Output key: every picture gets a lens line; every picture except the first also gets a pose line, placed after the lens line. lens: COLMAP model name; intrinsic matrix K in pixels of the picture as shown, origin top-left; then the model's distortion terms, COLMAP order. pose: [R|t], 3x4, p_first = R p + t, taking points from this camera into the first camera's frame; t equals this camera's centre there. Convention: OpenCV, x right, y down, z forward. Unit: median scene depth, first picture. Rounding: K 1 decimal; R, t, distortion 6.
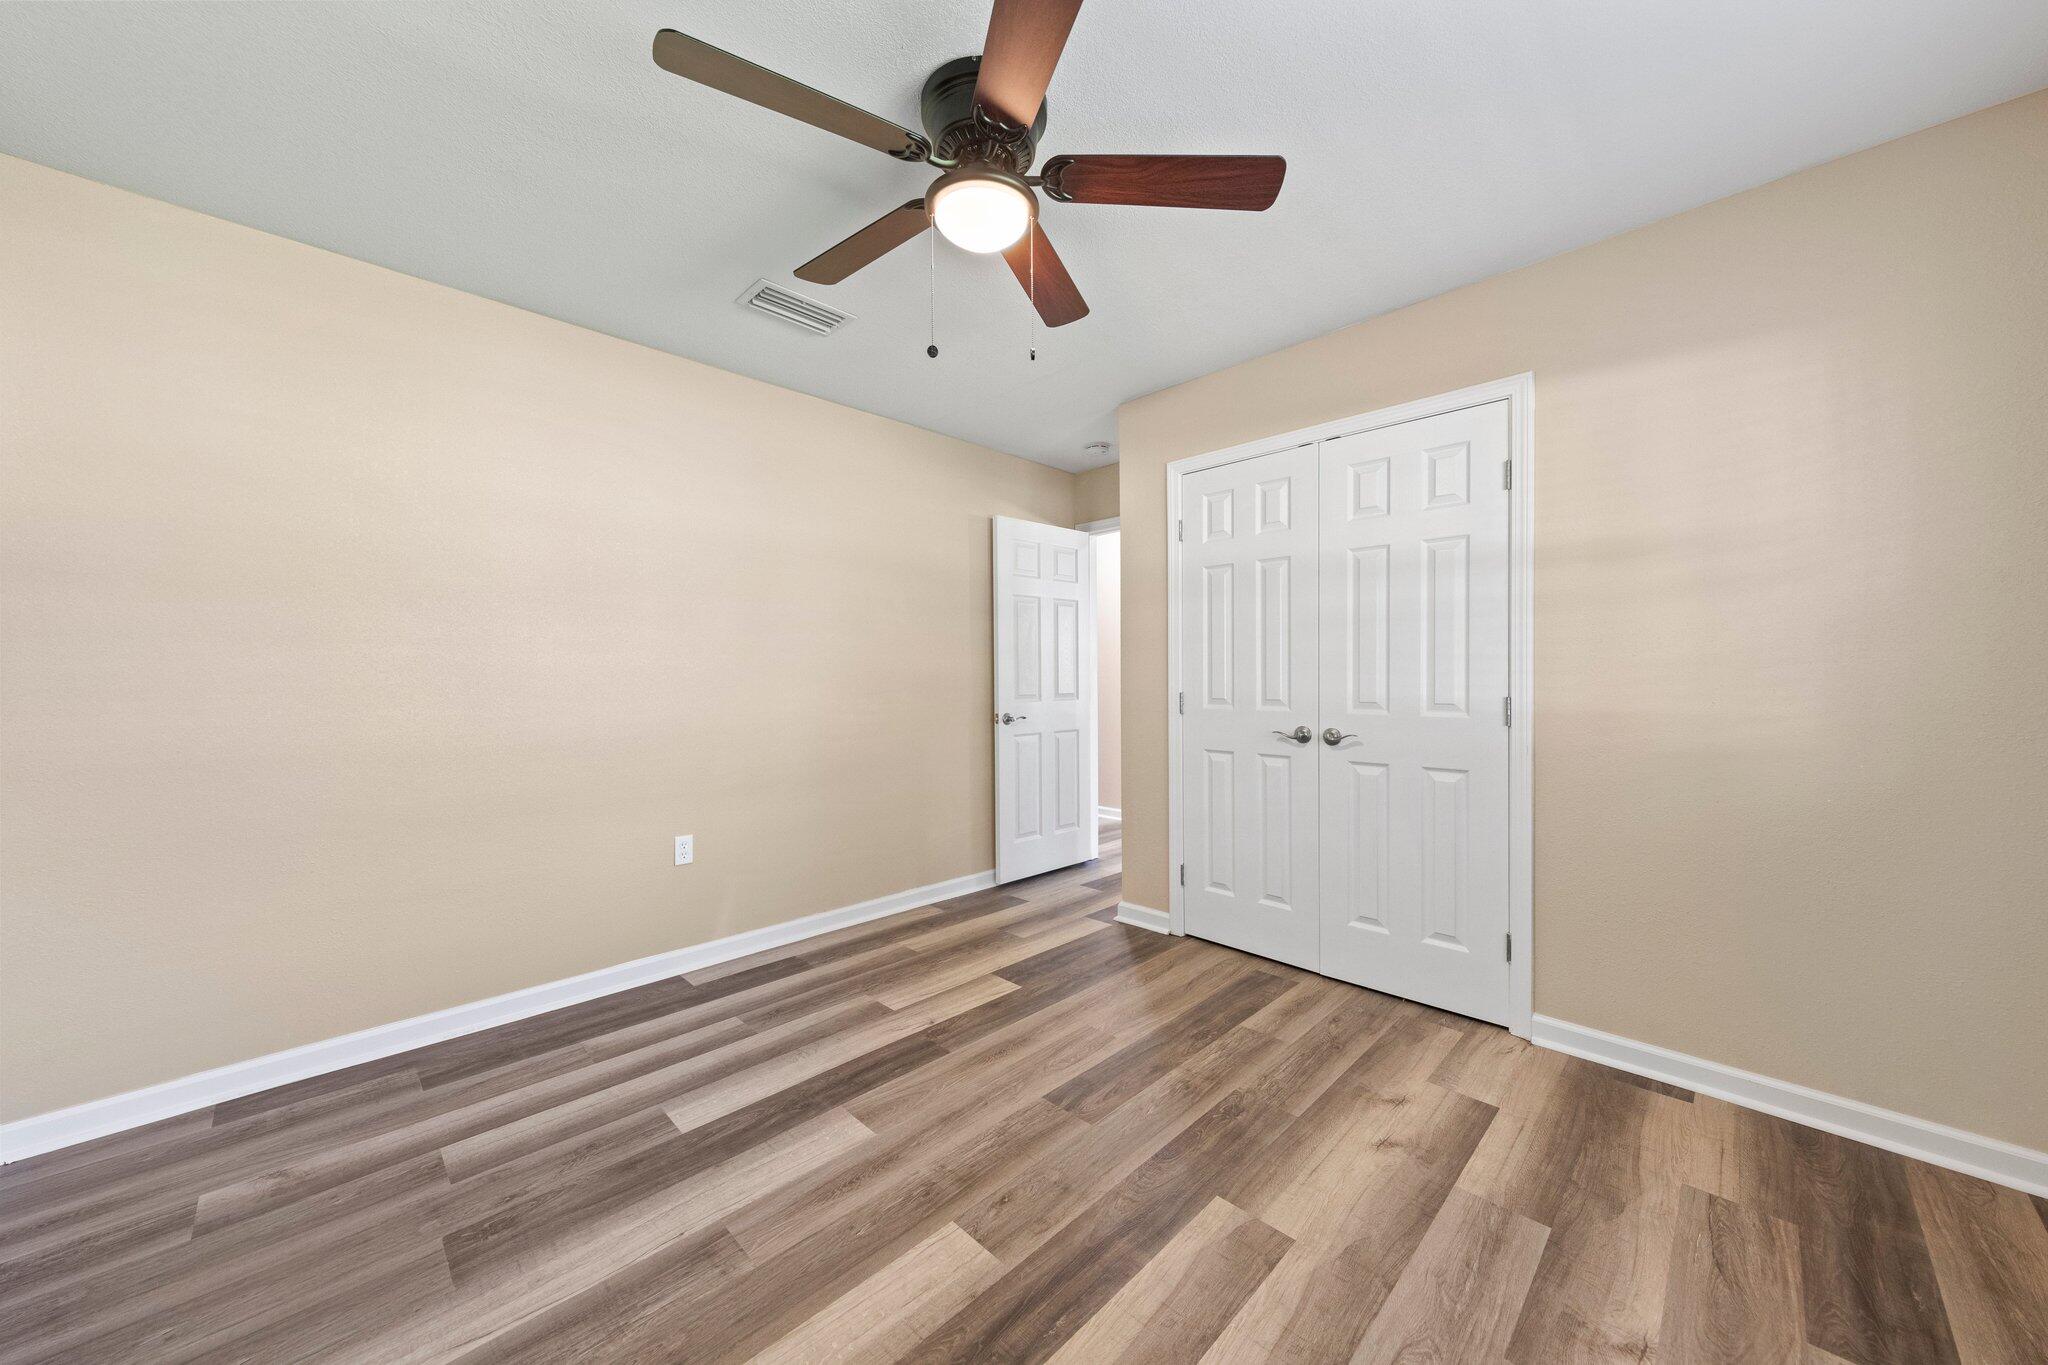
lens RADIAL K [[745.4, 0, 1020.5], [0, 745.4, 678.7], [0, 0, 1]] dist [0.003680, 0.000091]
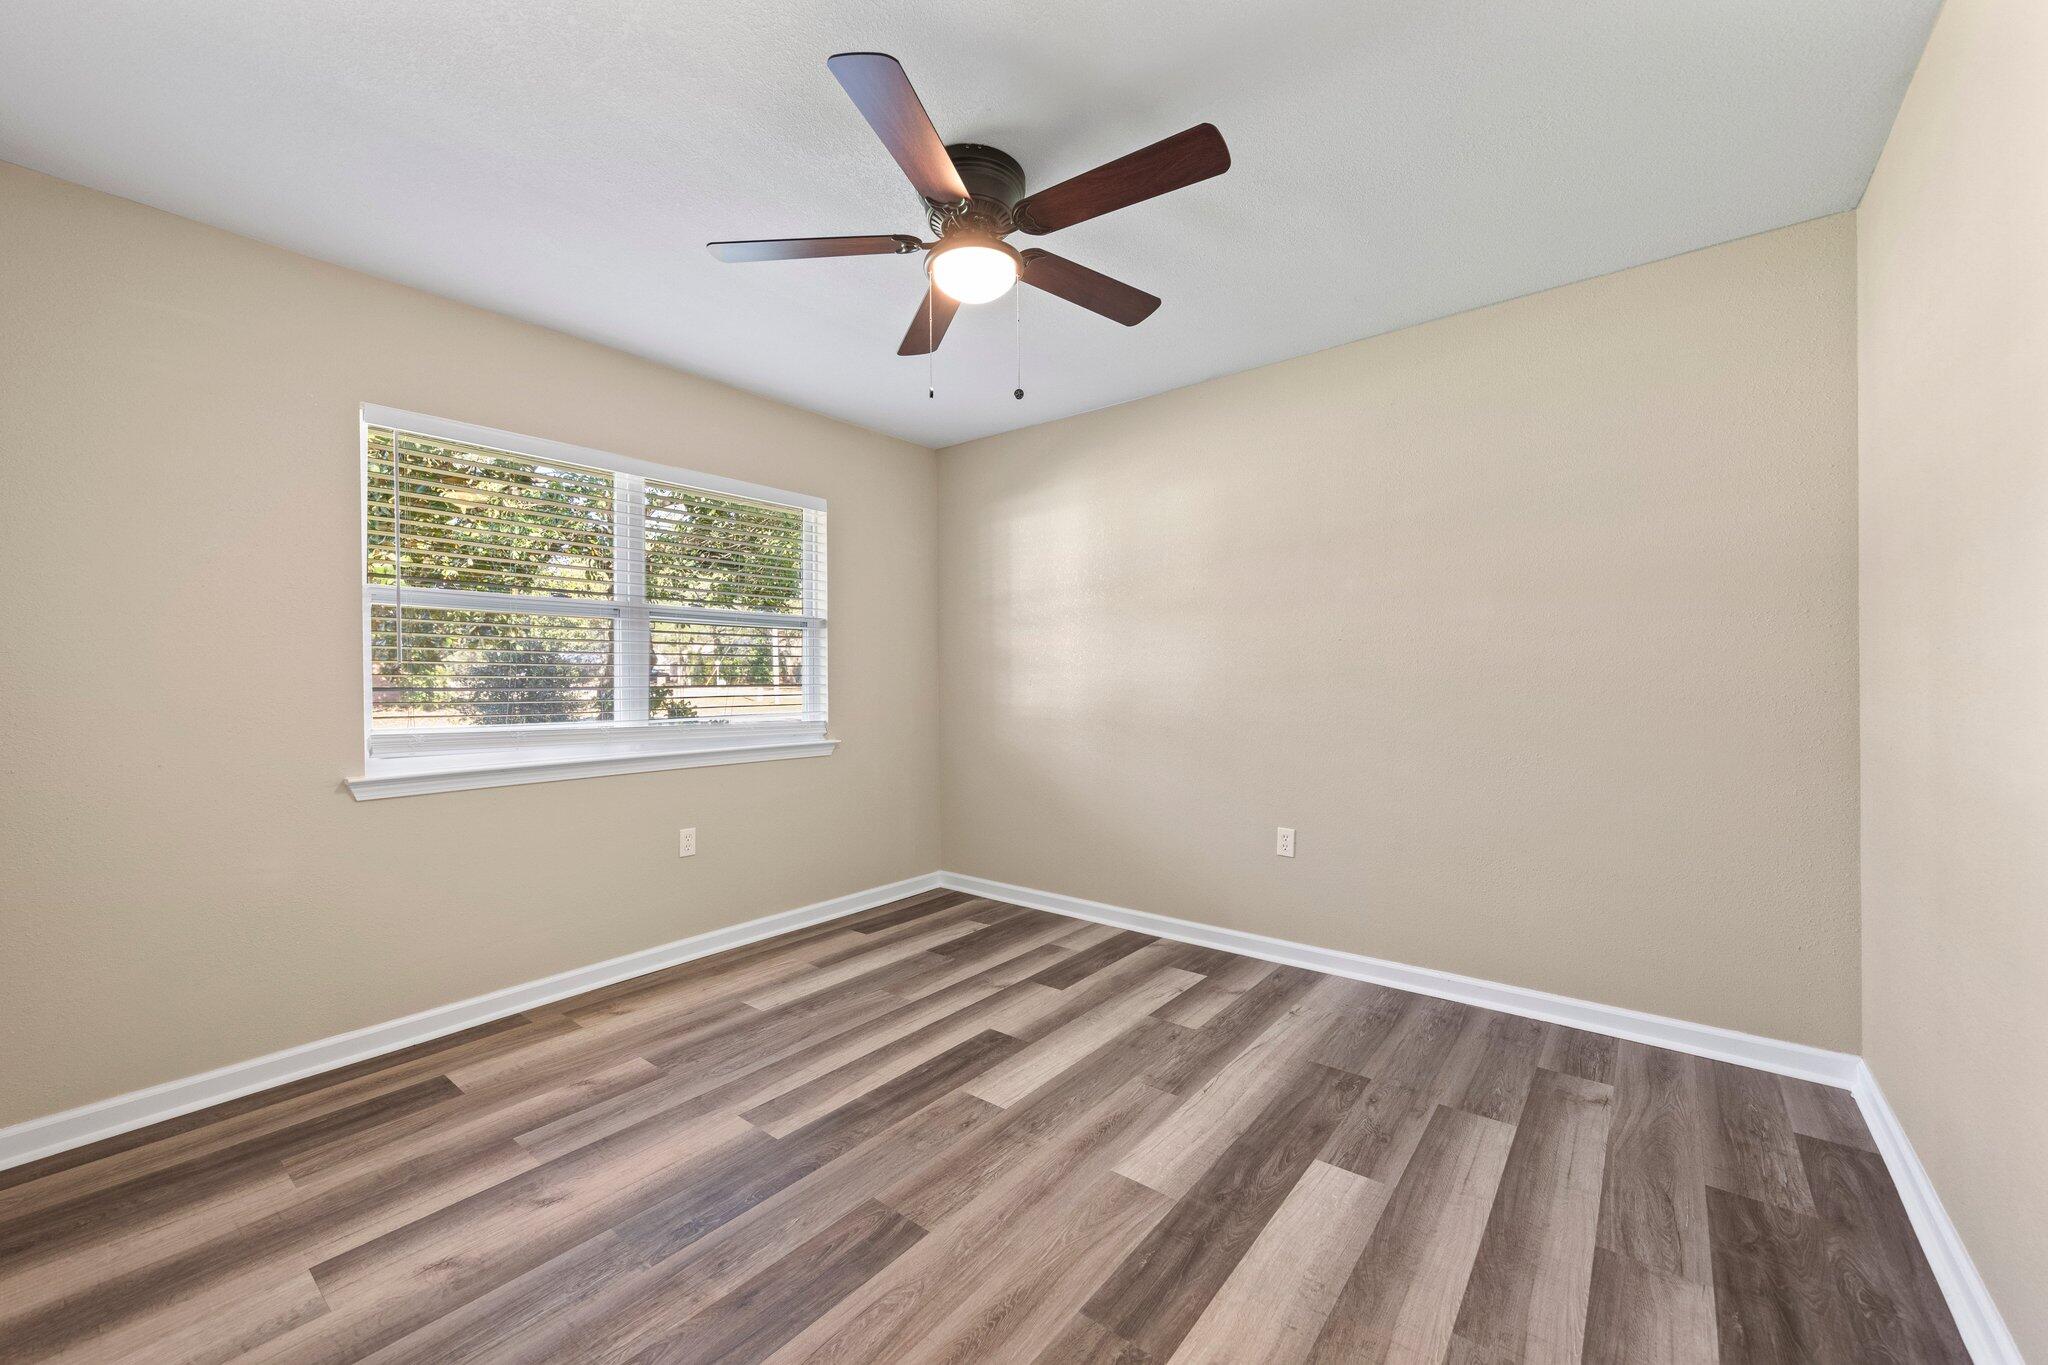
lens RADIAL K [[819.7, 0, 1019.9], [0, 819.7, 679.3], [0, 0, 1]] dist [0.009137, -0.002267]
pose [[-0.993754, 0.014605, -0.110636, 0.023618], [0.014332, 0.999892, 0.003269, -0.003843], [0.110672, 0.001663, -0.993856, 2.018912]]
